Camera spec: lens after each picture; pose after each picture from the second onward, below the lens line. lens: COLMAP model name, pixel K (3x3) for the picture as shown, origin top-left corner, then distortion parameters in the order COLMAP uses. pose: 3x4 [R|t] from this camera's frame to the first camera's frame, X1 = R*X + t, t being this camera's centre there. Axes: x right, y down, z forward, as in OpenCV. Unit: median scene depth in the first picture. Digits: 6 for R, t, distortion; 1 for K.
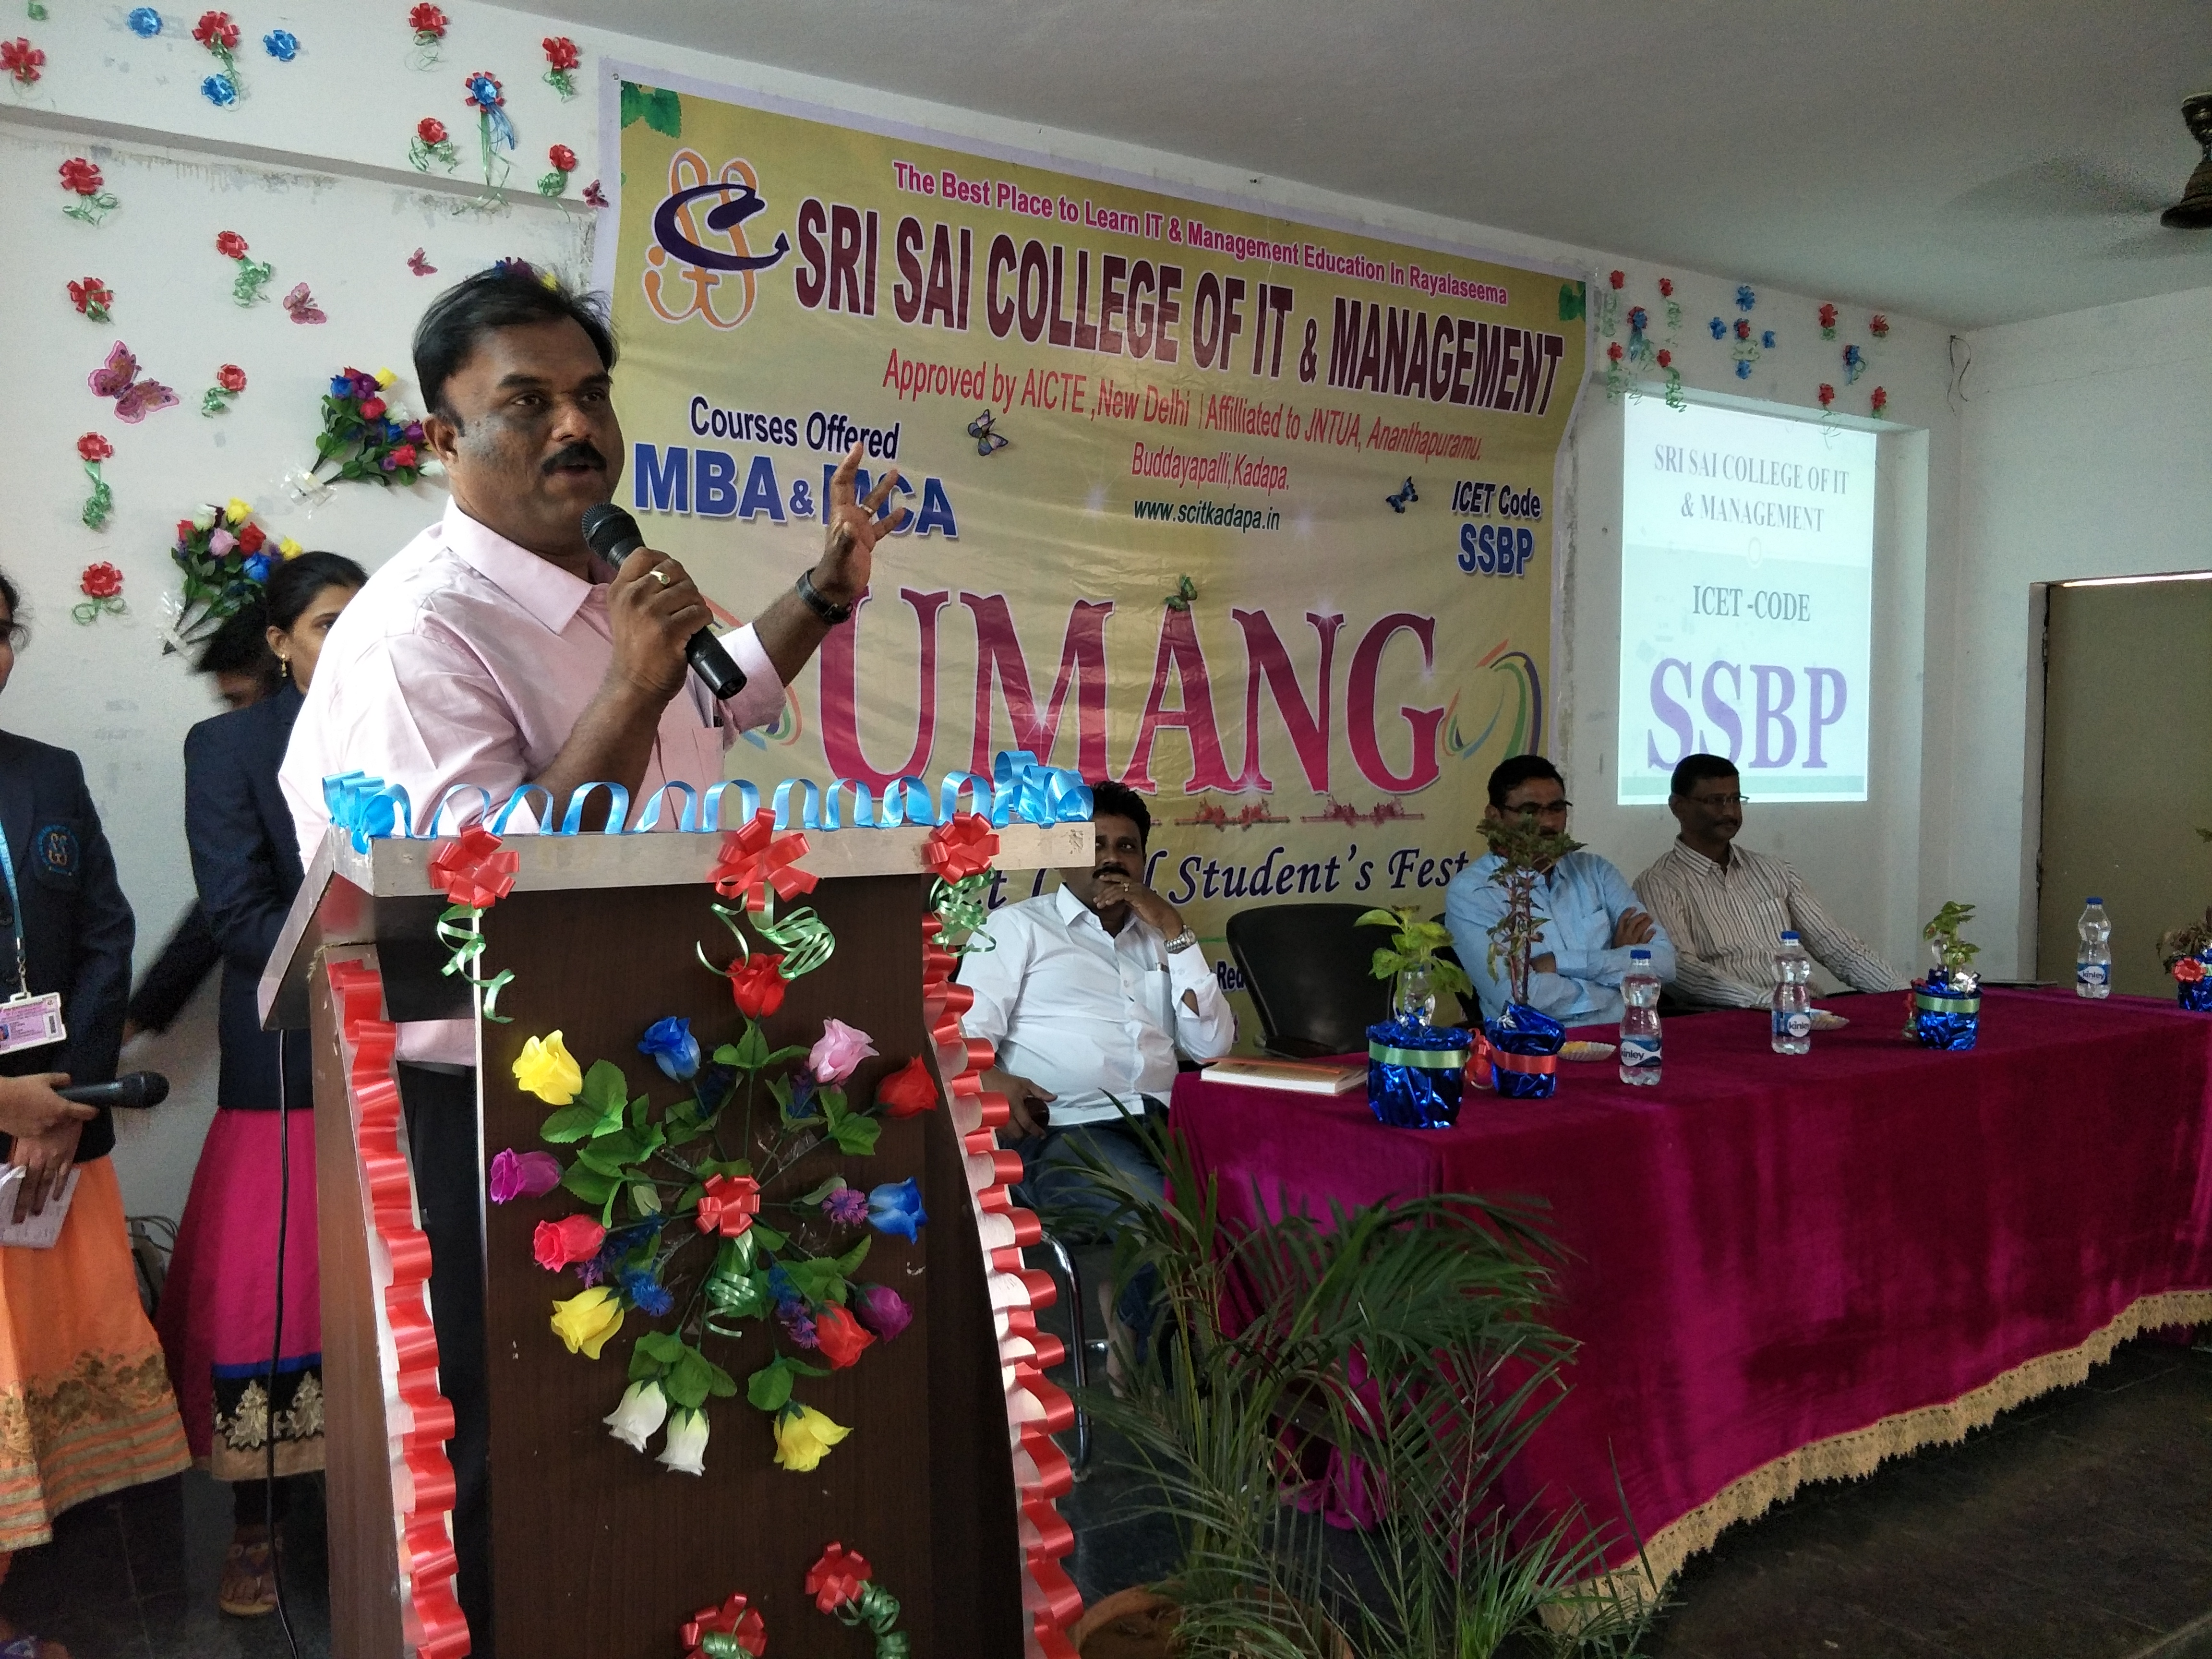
lens RADIAL K [[1951.6, 0, 1105.0], [0, 1951.6, 809.8], [0, 0, 1]] dist [0.023761, -0.057295]
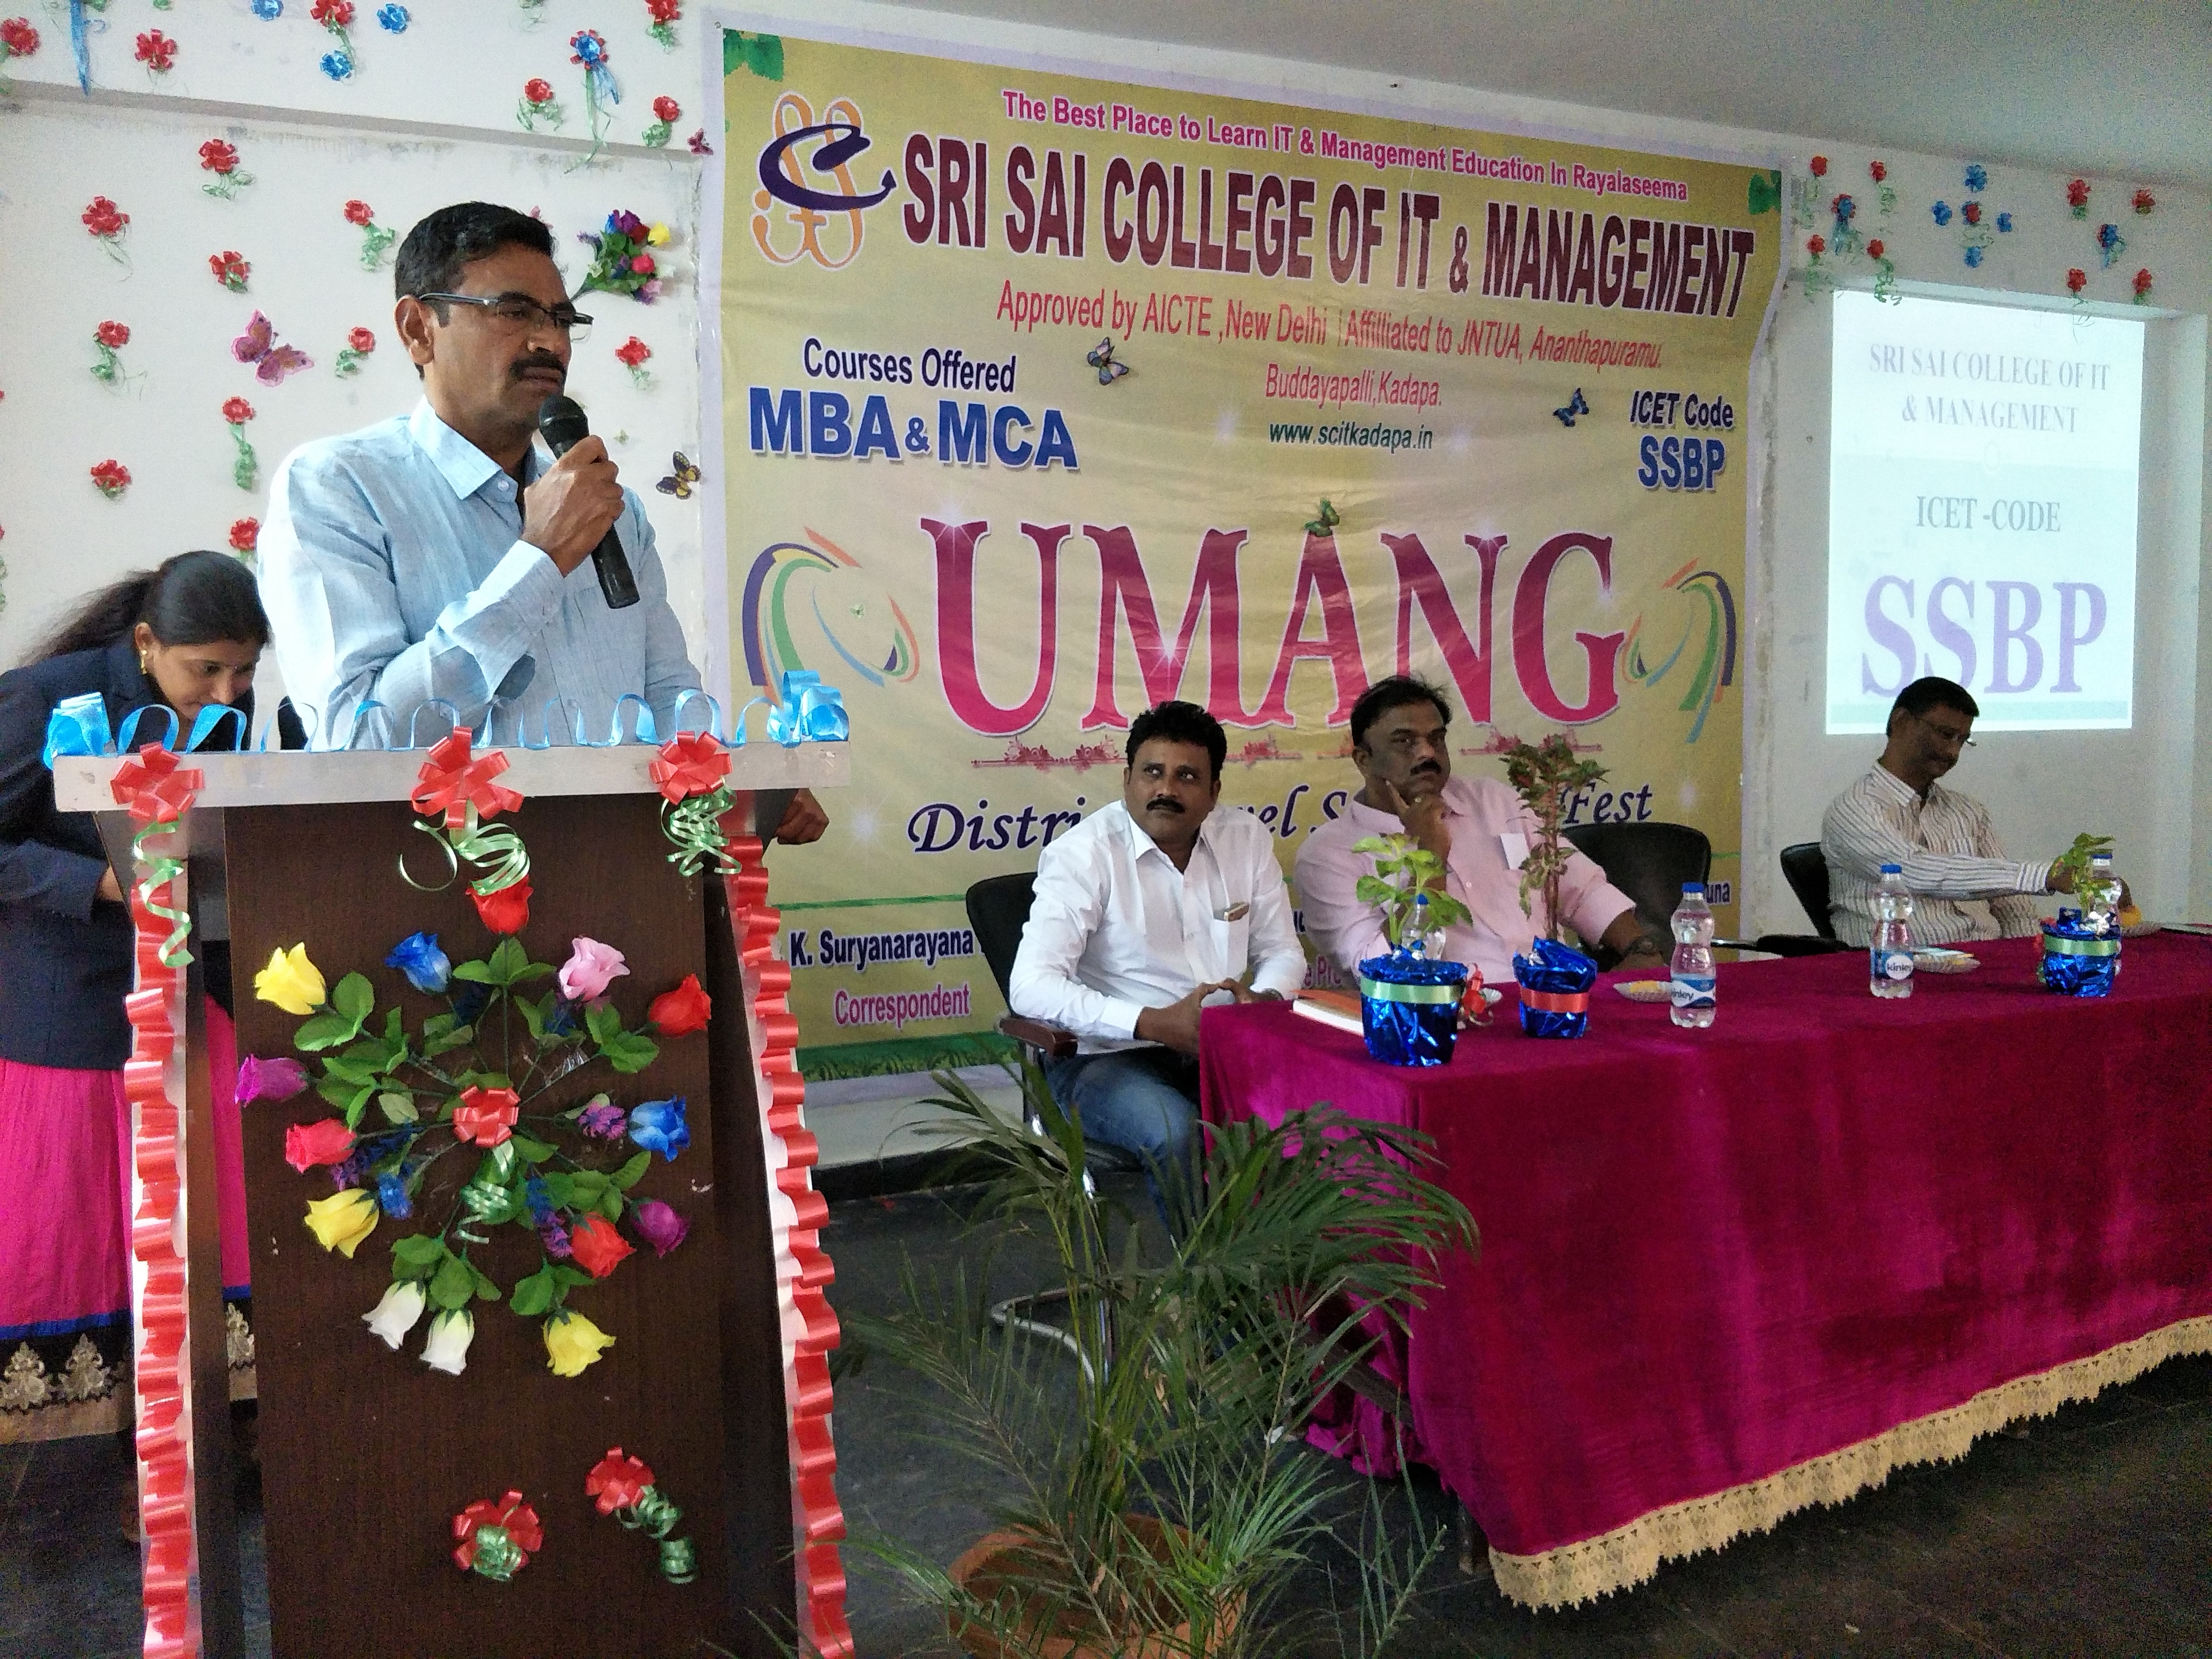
lens RADIAL K [[1951.6, 0, 1092.5], [0, 1951.6, 816.3], [0, 0, 1]] dist [0.023761, -0.057295]
pose [[0.982430, -0.001395, -0.186625, 0.131556], [0.007524, 0.999455, 0.032137, 0.005832], [0.186479, -0.032977, 0.981905, 0.022799]]
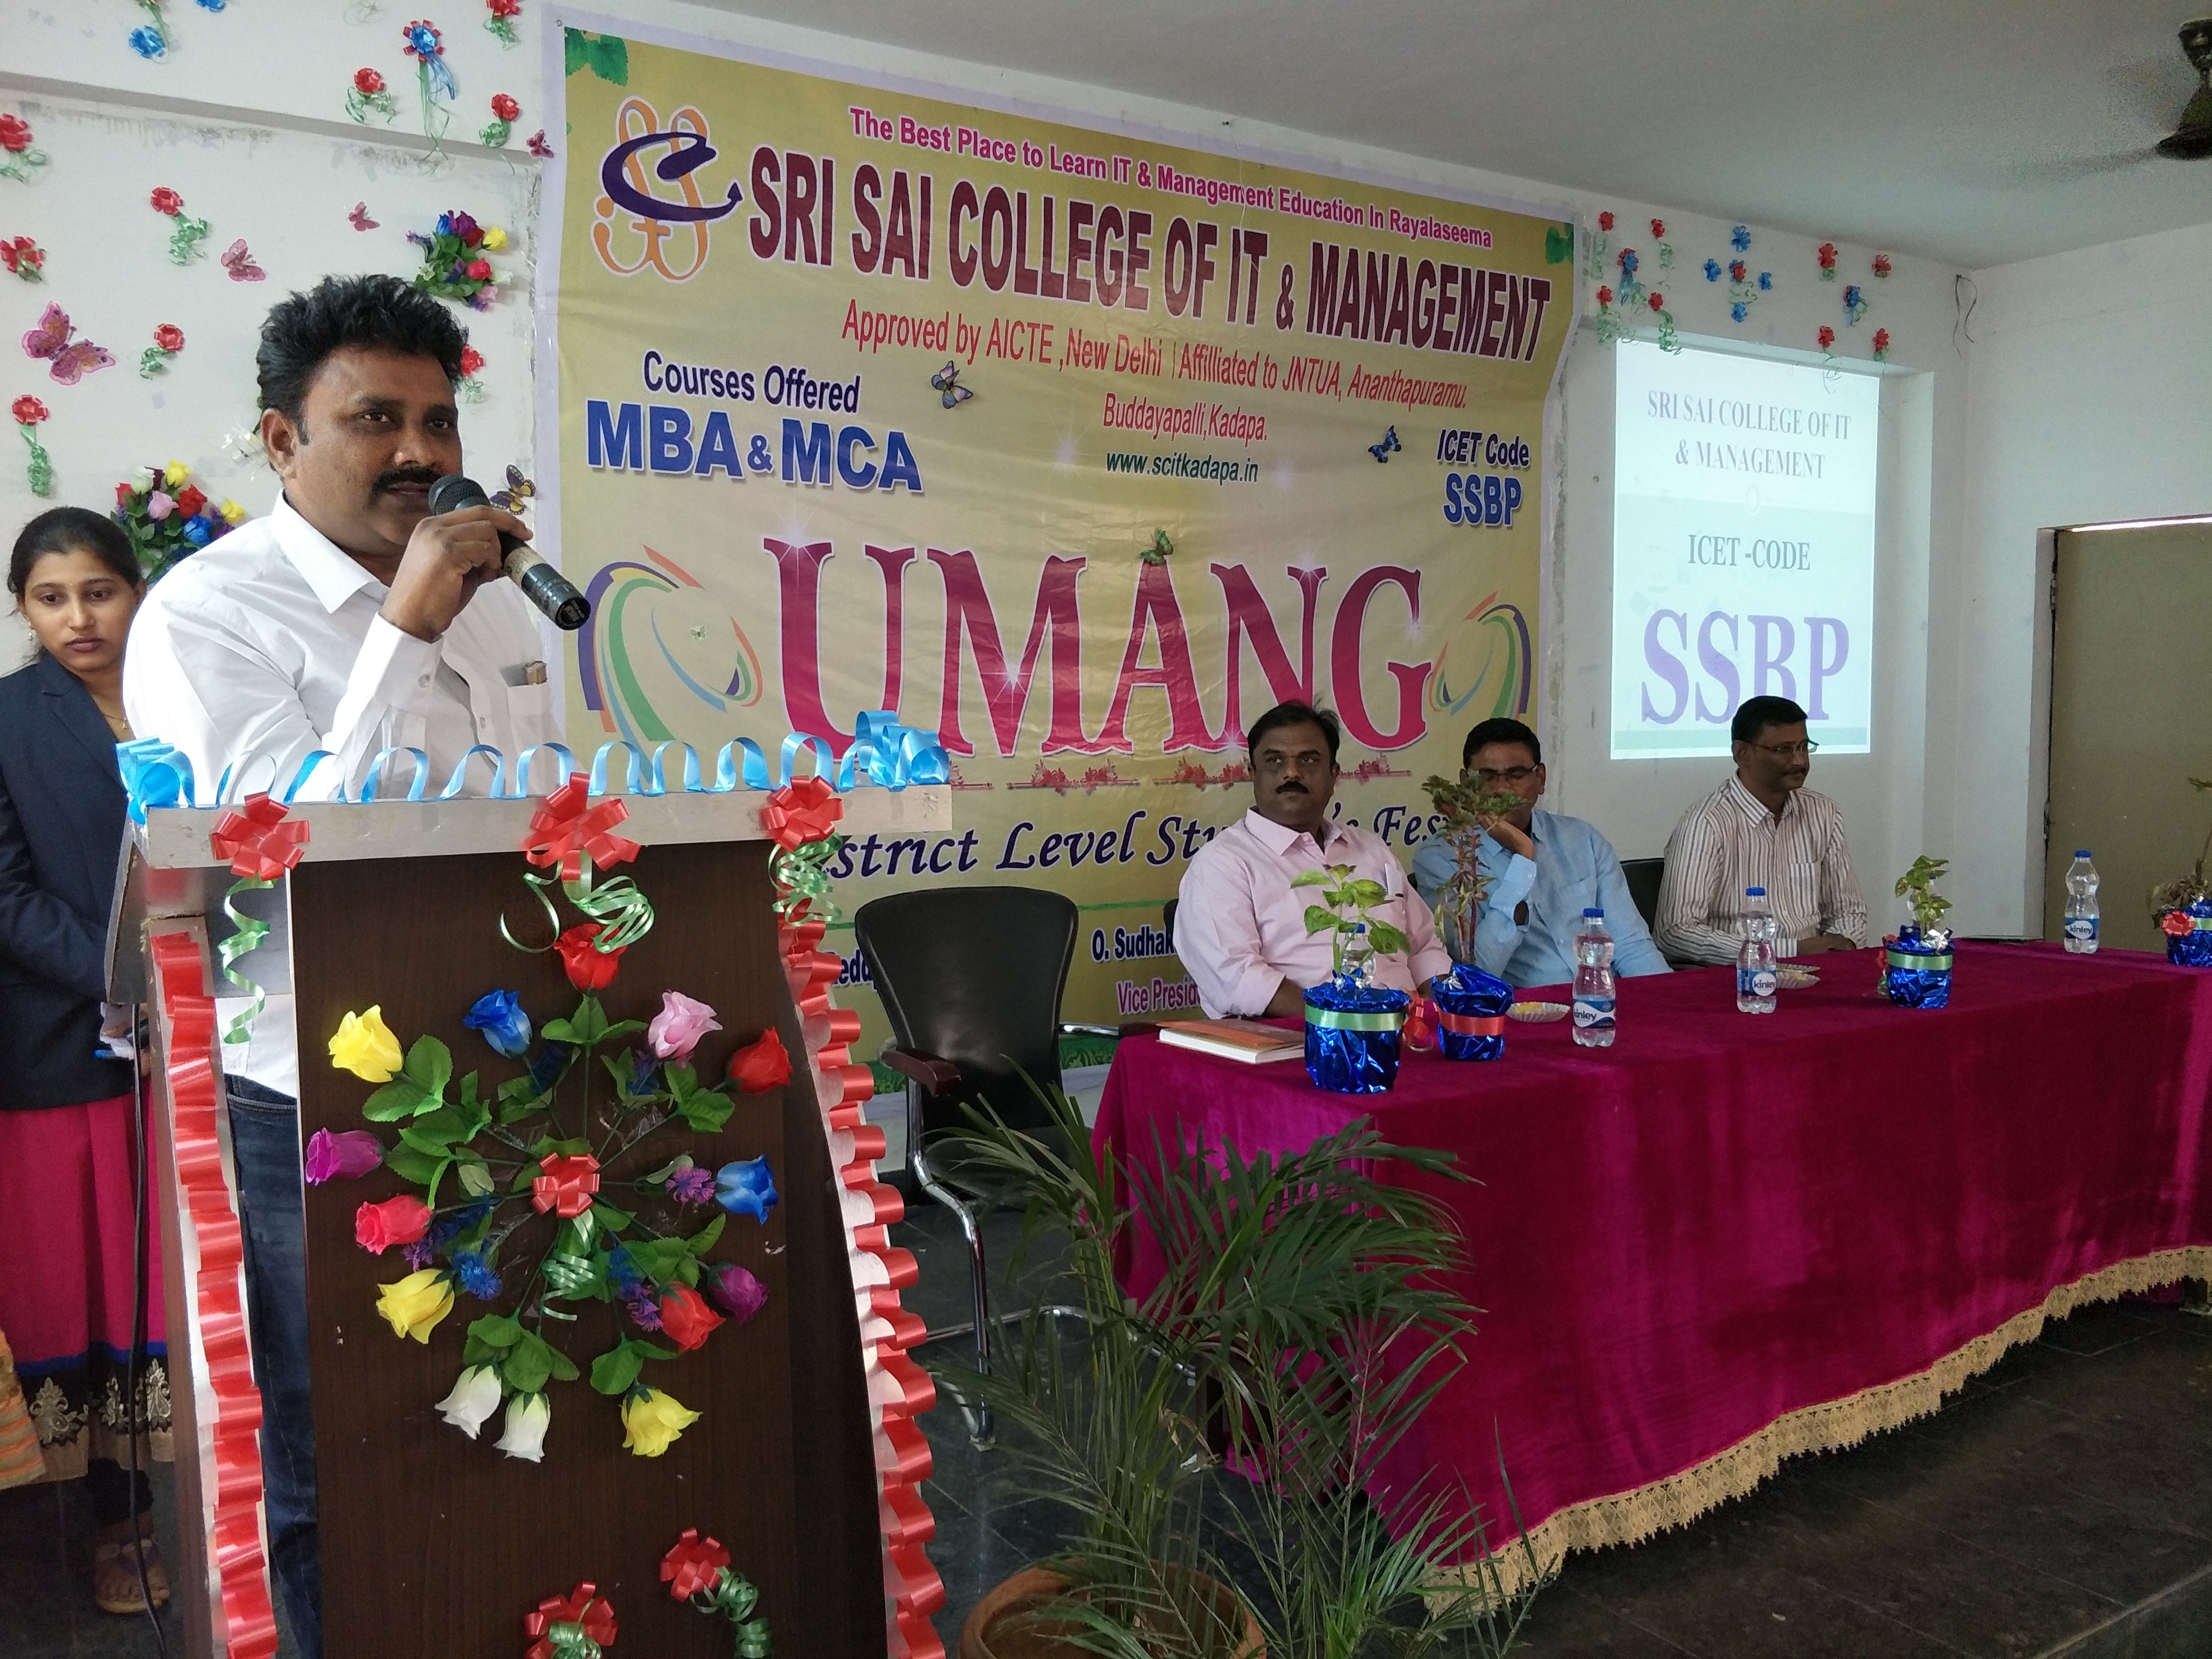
lens RADIAL K [[1951.6, 0, 1113.4], [0, 1951.6, 813.0], [0, 0, 1]] dist [0.023761, -0.057295]
pose [[0.999835, -0.008014, -0.016323, 0.039911], [0.008393, 0.999693, 0.023292, -0.000566], [0.016132, -0.023426, 0.999595, 0.018006]]
